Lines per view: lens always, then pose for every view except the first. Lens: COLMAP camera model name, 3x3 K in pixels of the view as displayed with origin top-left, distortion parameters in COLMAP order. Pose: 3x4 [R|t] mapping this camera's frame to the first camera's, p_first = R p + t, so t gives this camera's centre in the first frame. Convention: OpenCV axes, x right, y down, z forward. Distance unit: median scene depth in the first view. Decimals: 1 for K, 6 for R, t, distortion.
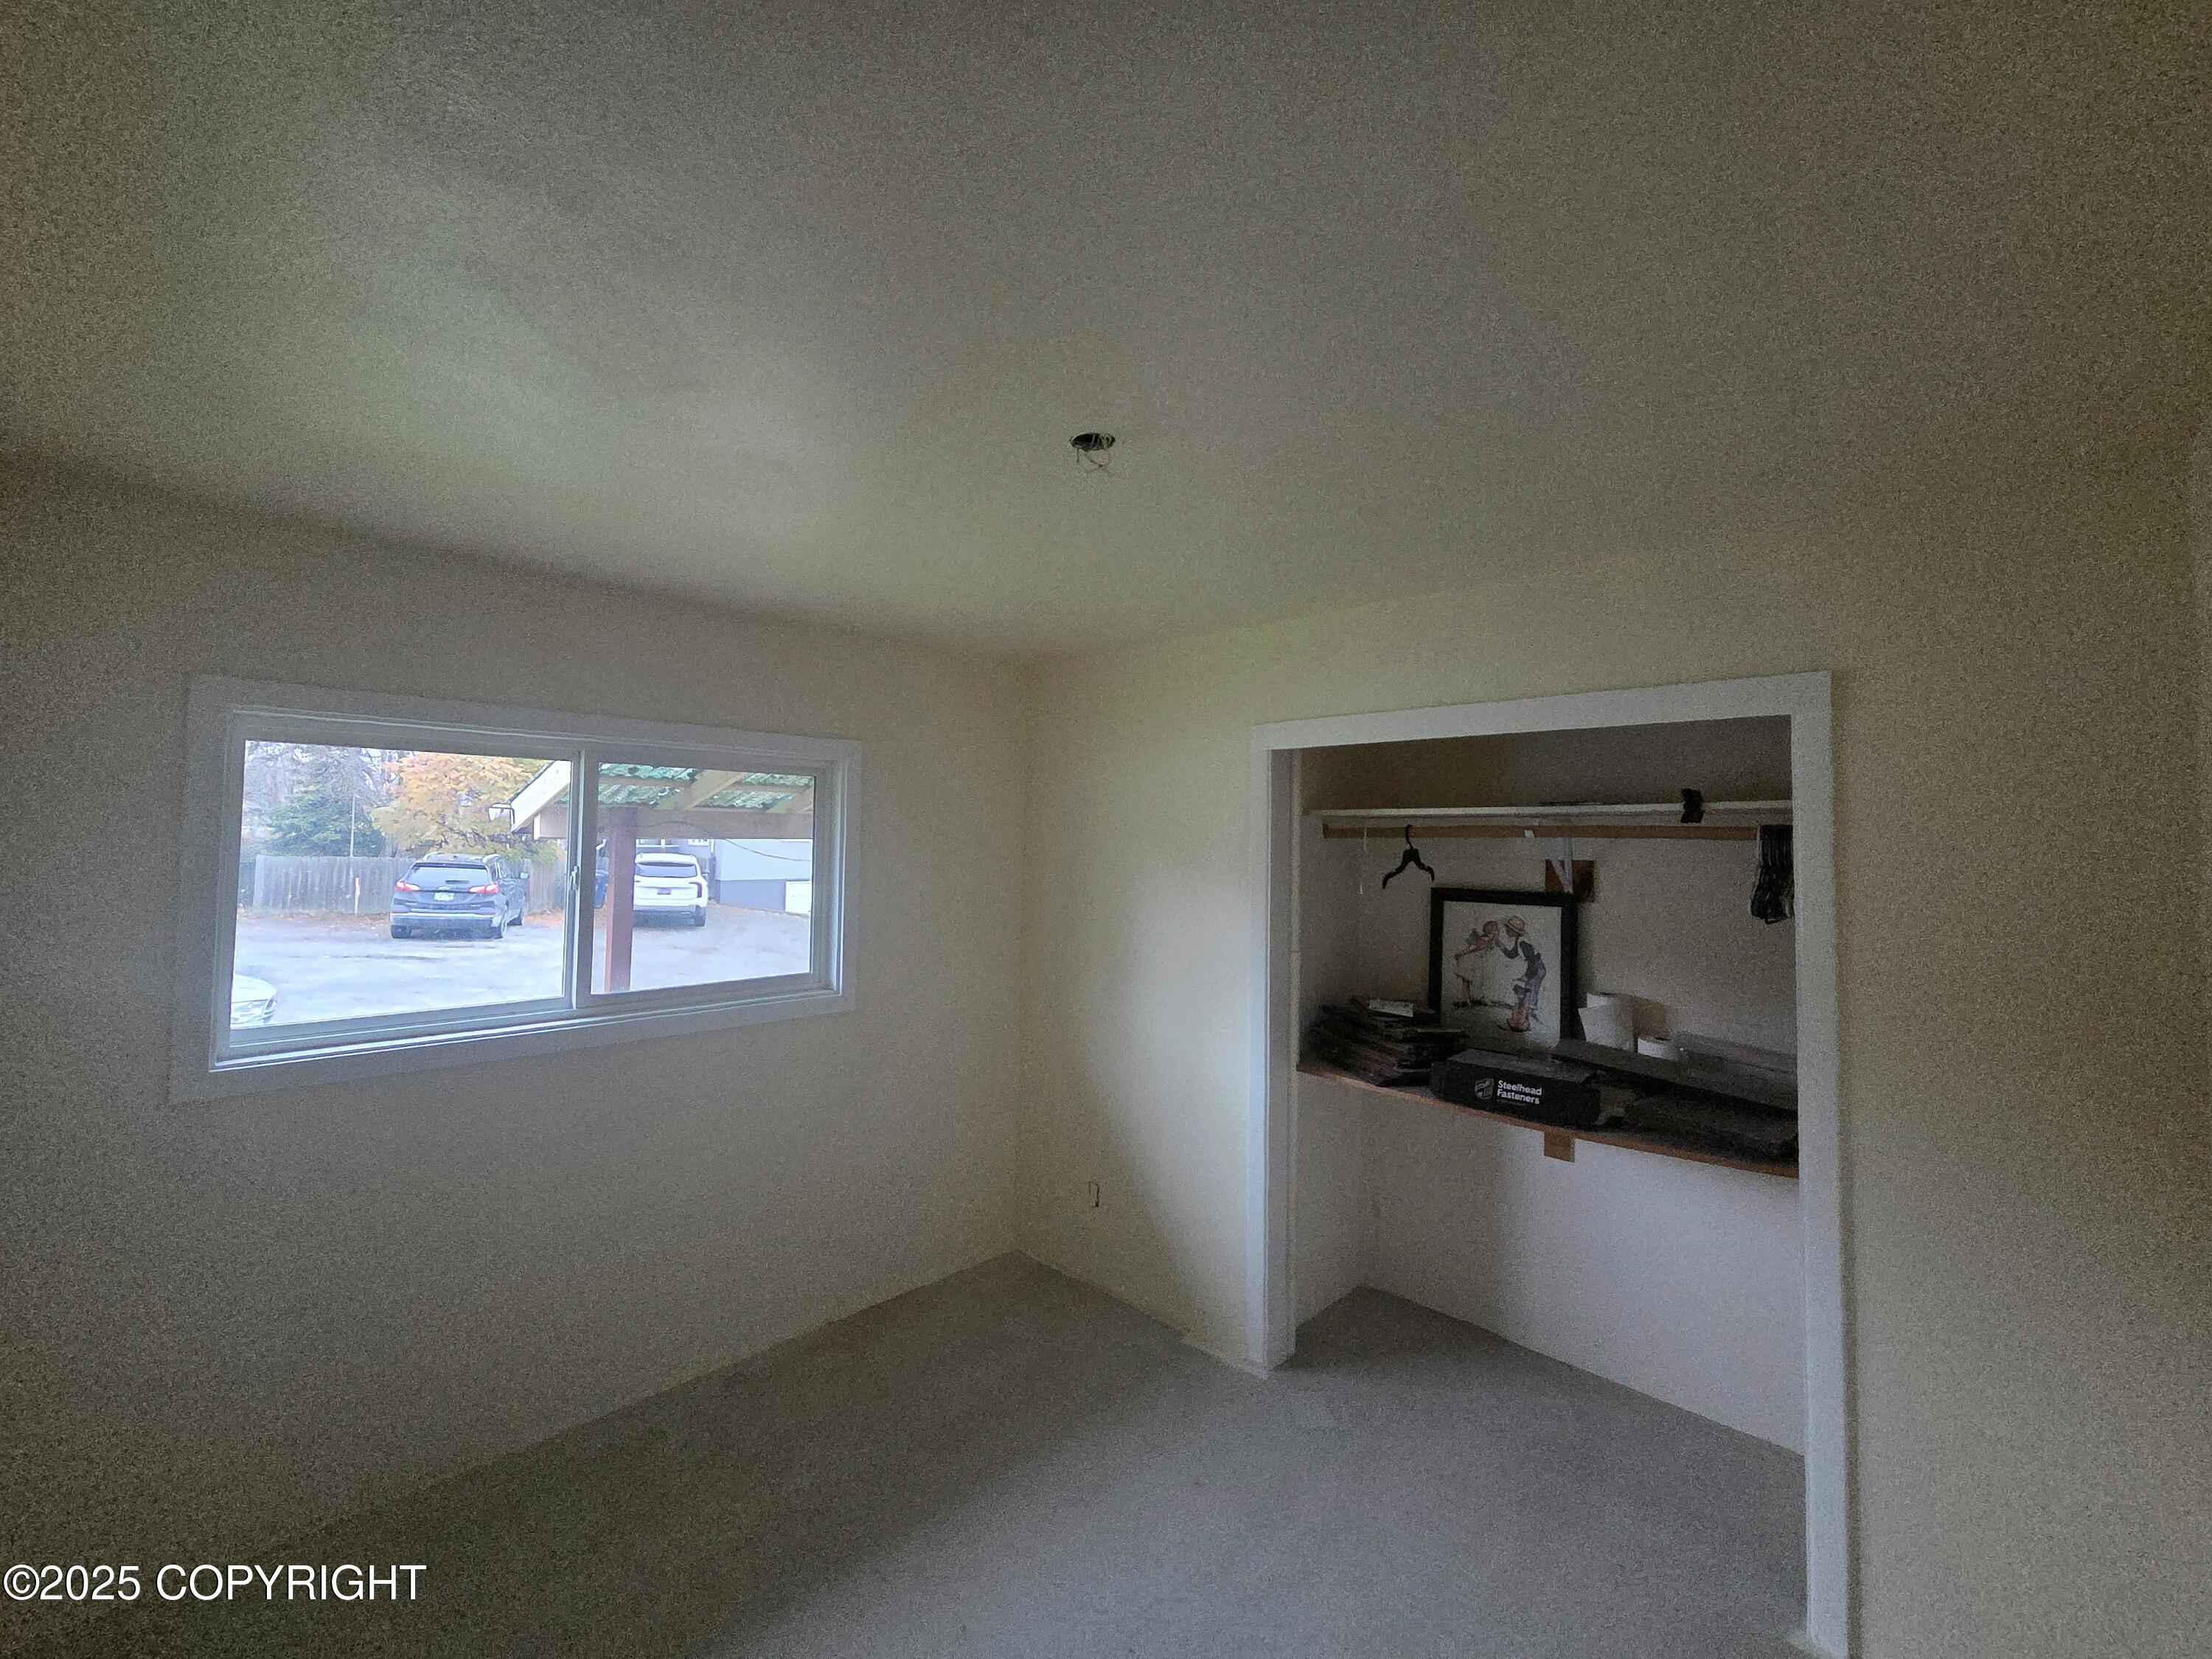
lens RADIAL K [[905.7, 0, 1097.1], [0, 905.7, 798.5], [0, 0, 1]] dist [0.001465, 0.000210]
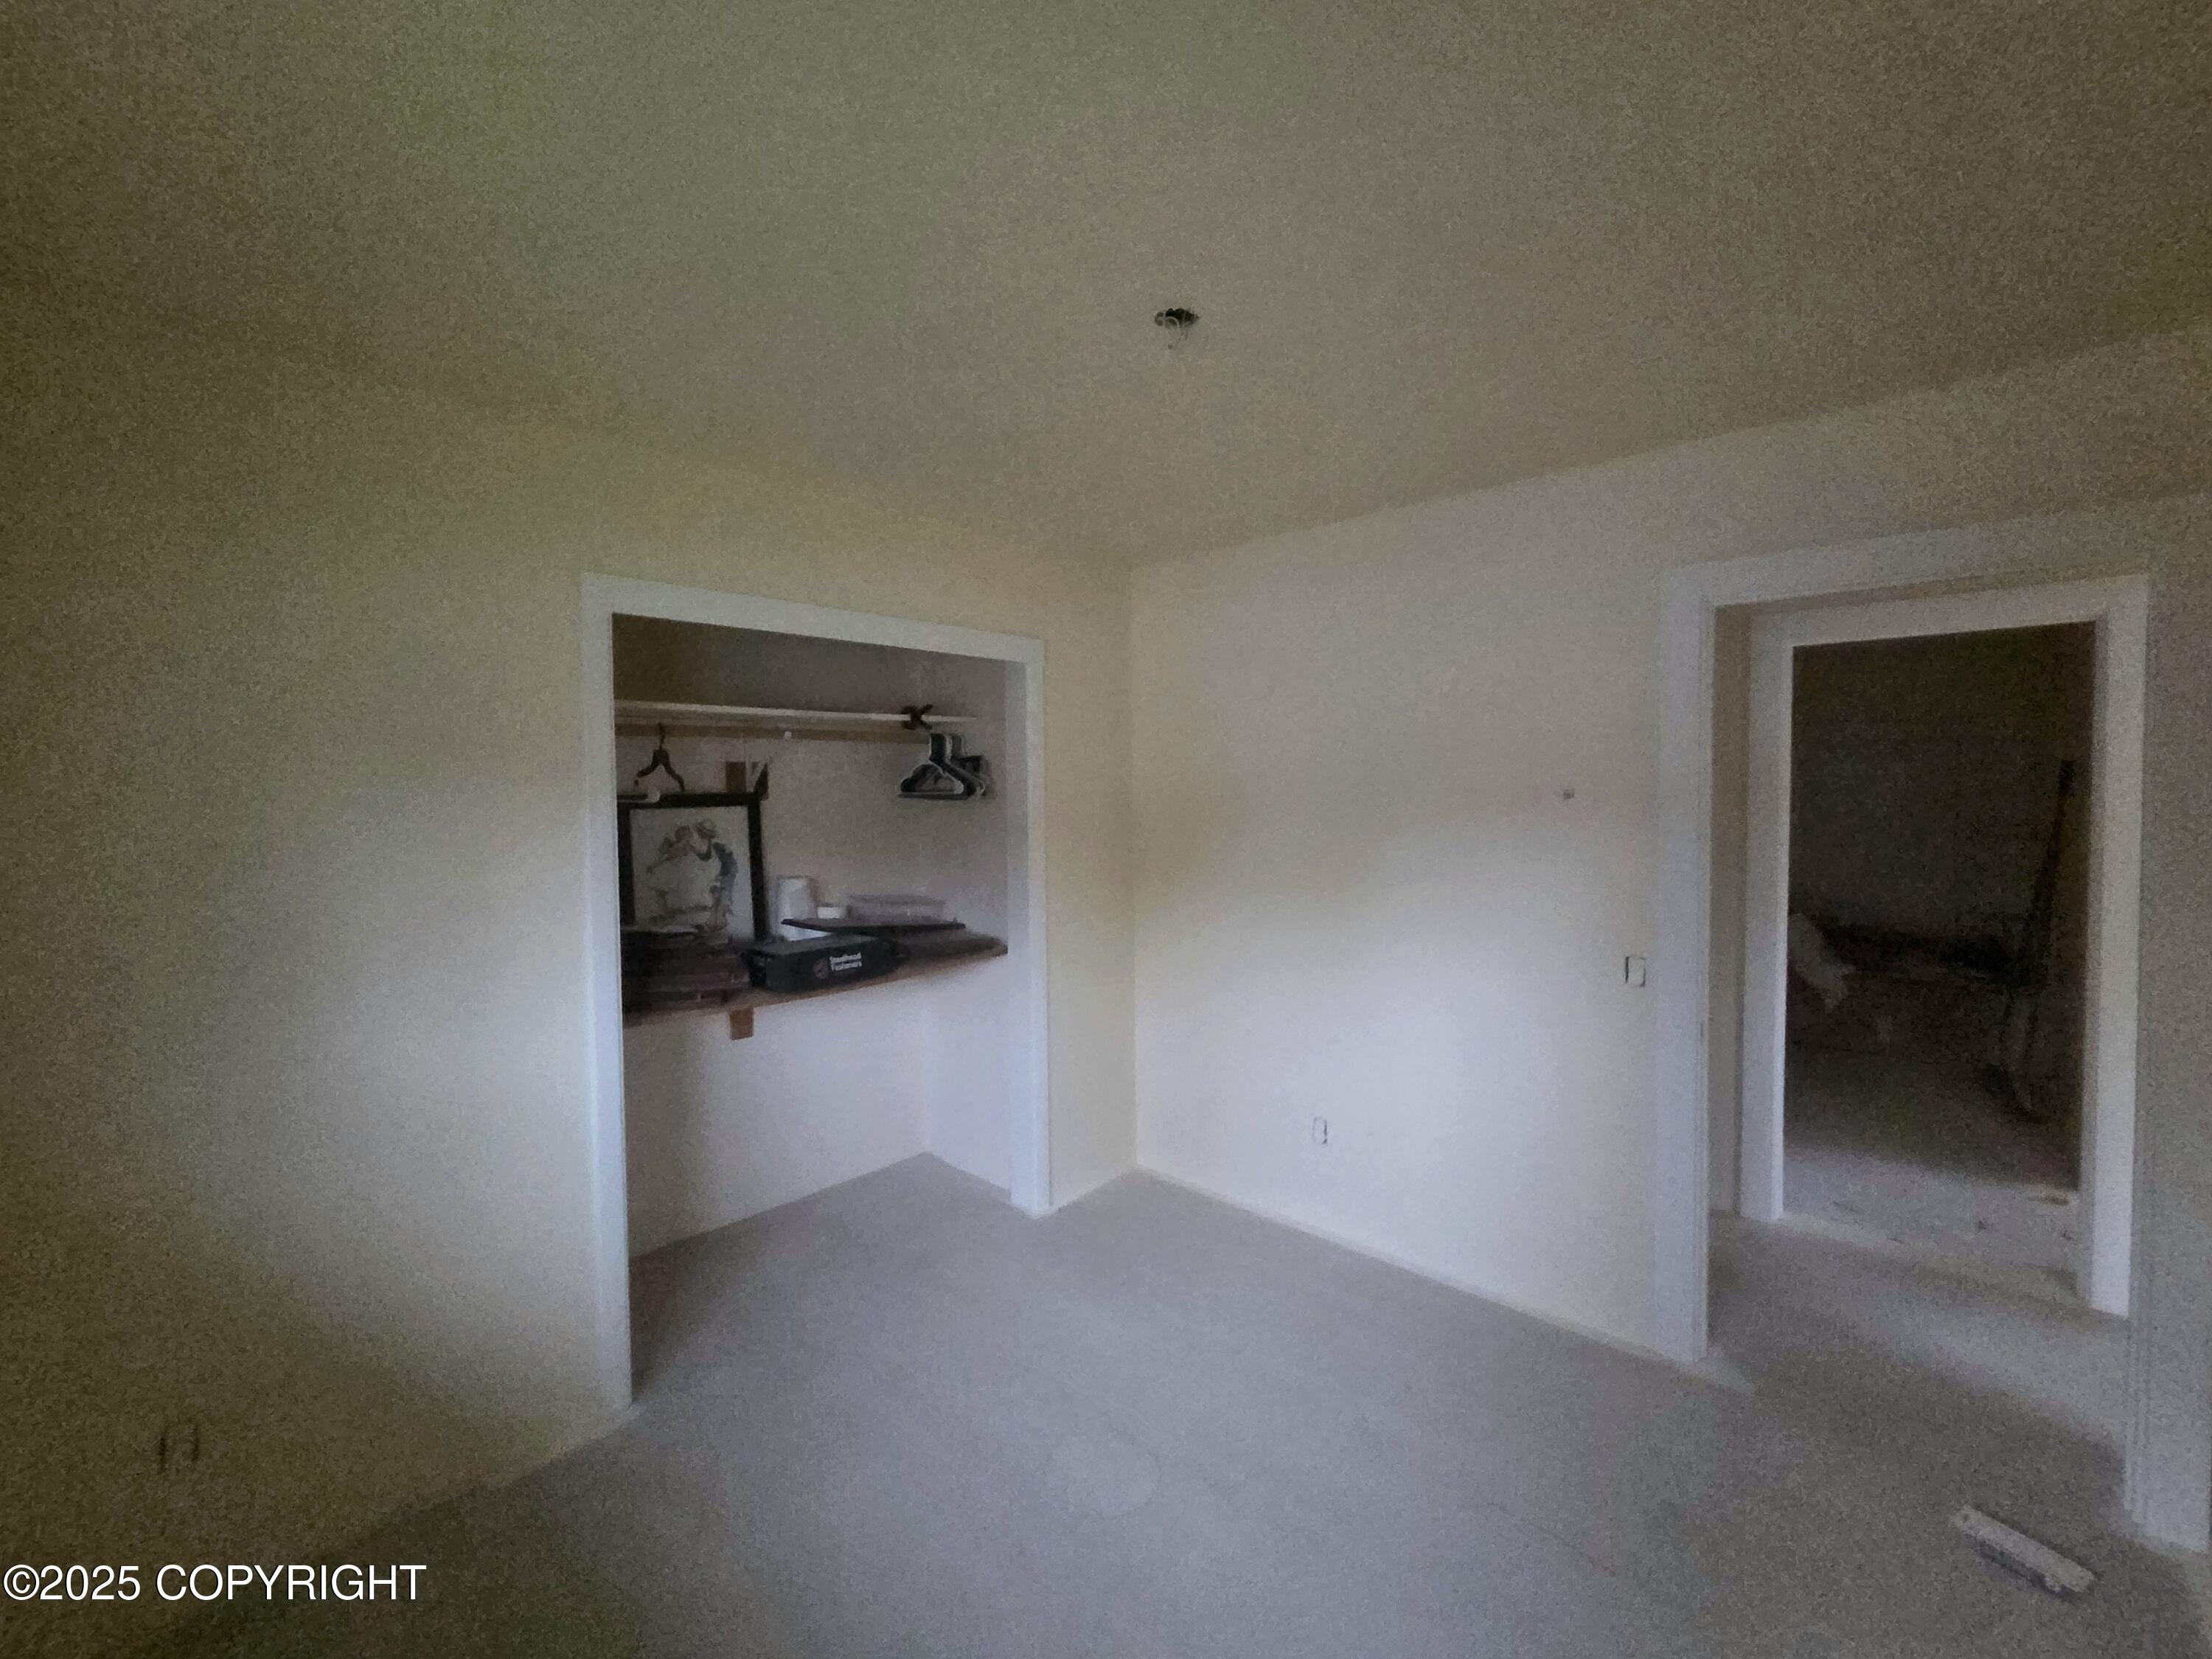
lens RADIAL K [[905.7, 0, 1097.1], [0, 905.7, 798.5], [0, 0, 1]] dist [0.001465, 0.000210]
pose [[-0.013856, -0.035004, 0.999291, -0.553668], [-0.038380, 0.998669, 0.034450, 0.057221], [-0.999167, -0.037876, -0.015181, 0.592874]]
